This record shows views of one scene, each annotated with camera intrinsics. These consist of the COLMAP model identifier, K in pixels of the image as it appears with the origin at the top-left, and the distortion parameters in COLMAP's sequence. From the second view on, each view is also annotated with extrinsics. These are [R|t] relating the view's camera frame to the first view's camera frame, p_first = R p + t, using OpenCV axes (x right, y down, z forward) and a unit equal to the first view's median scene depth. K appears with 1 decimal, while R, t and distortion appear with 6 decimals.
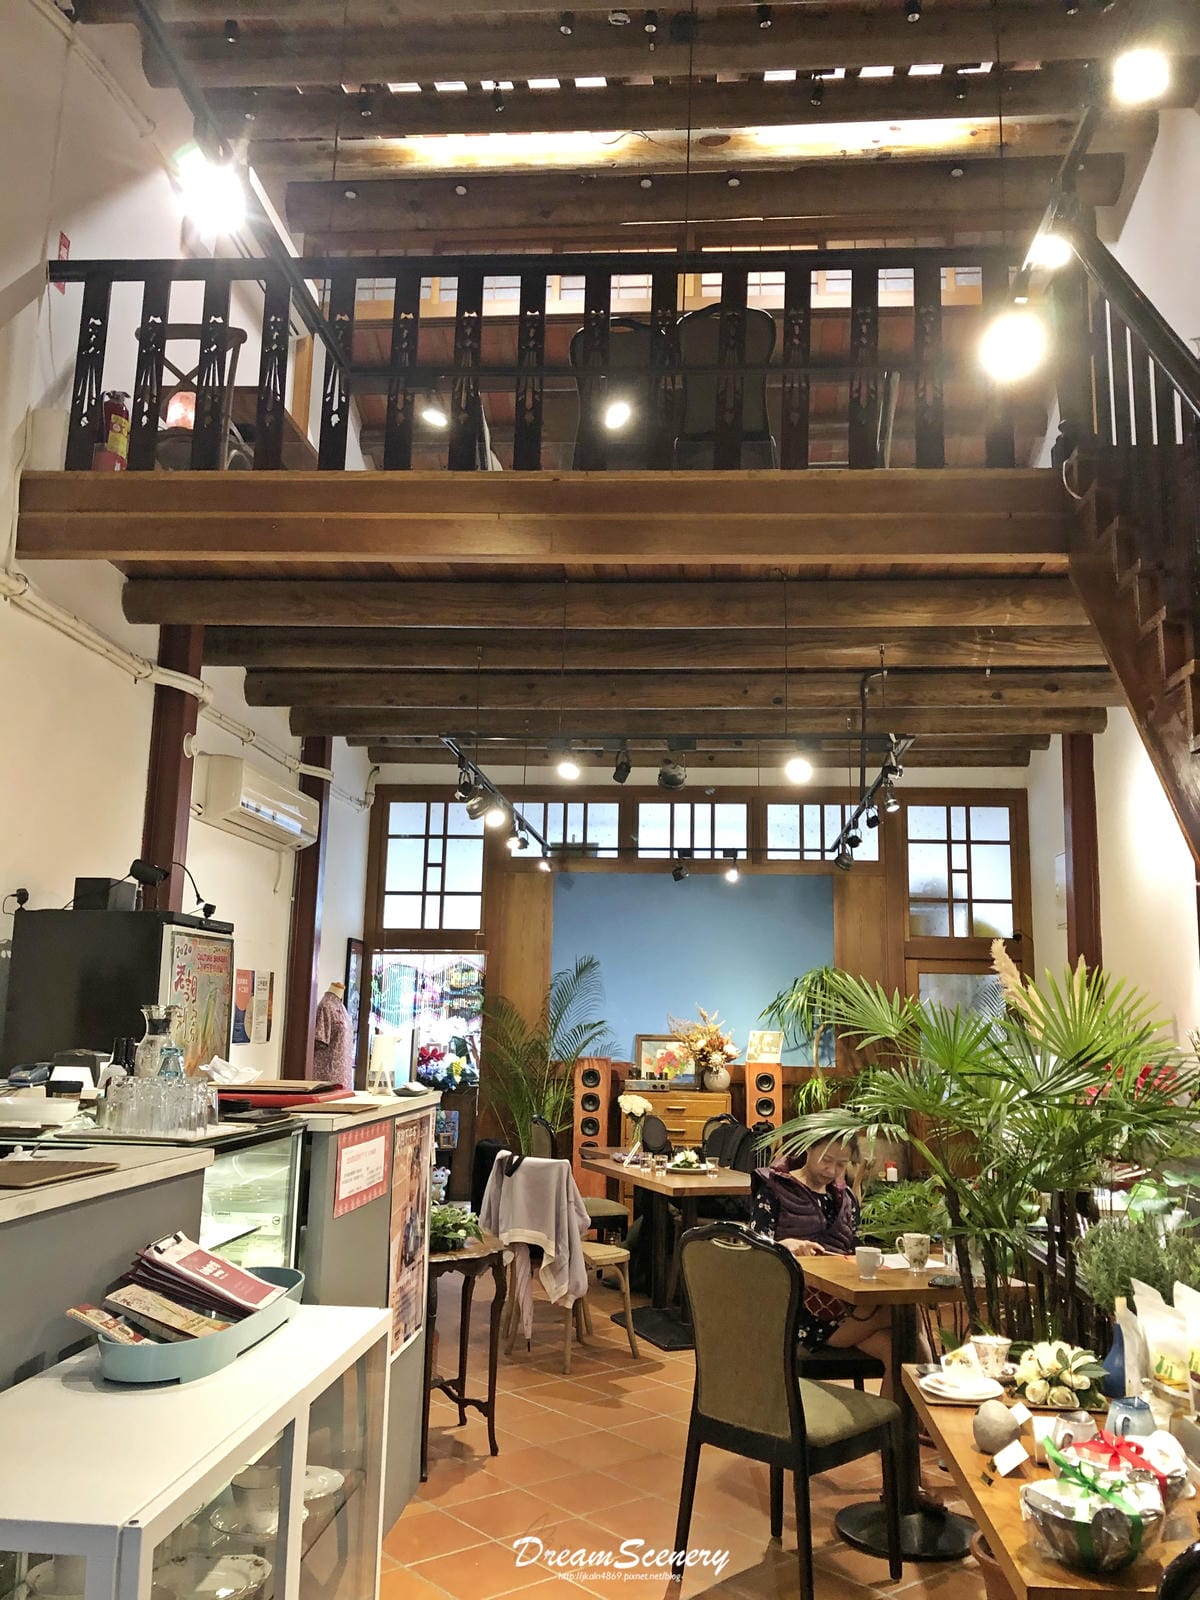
lens RADIAL K [[1298.8, 0, 619.7], [0, 1298.8, 772.1], [0, 0, 1]] dist [0.042486, 0.003140]
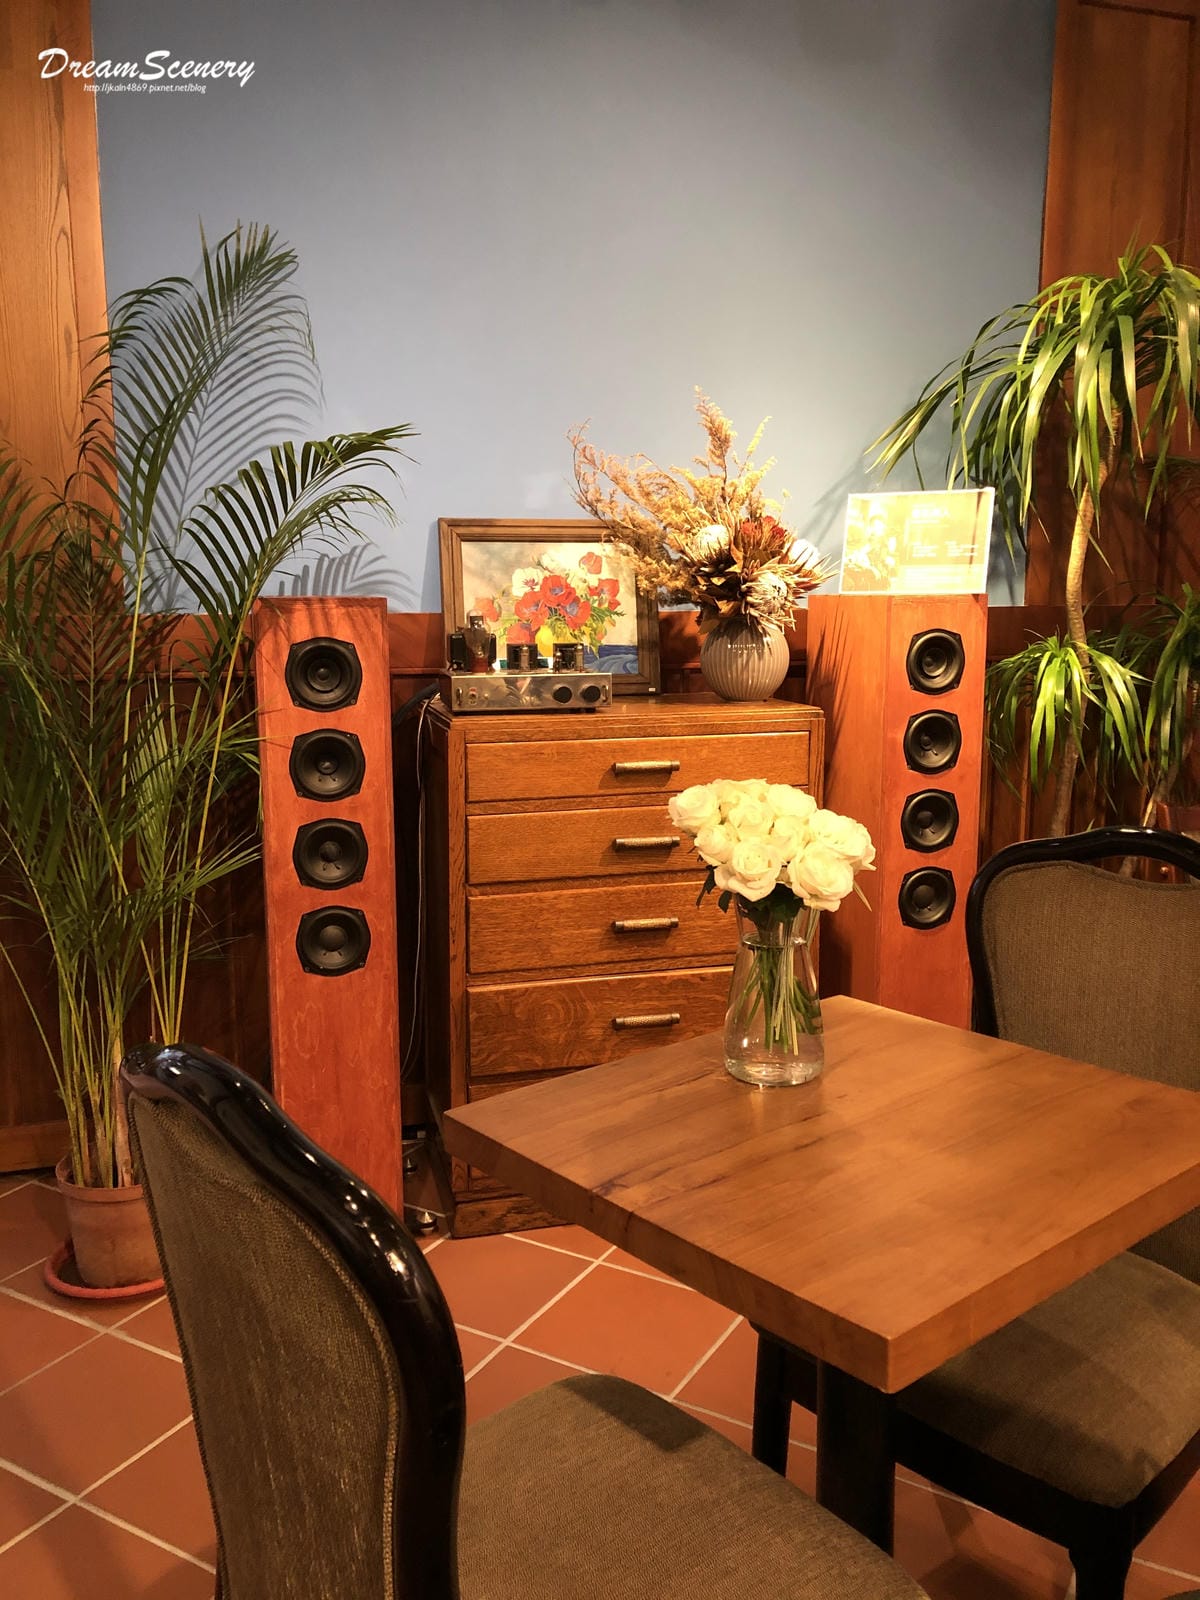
lens RADIAL K [[1298.8, 0, 619.7], [0, 1298.8, 772.1], [0, 0, 1]] dist [0.042486, 0.003140]
pose [[0.944806, -0.069812, 0.320106, -0.049575], [-0.036368, 0.948649, 0.314233, 0.169920], [-0.325605, -0.308531, 0.893750, 0.741772]]
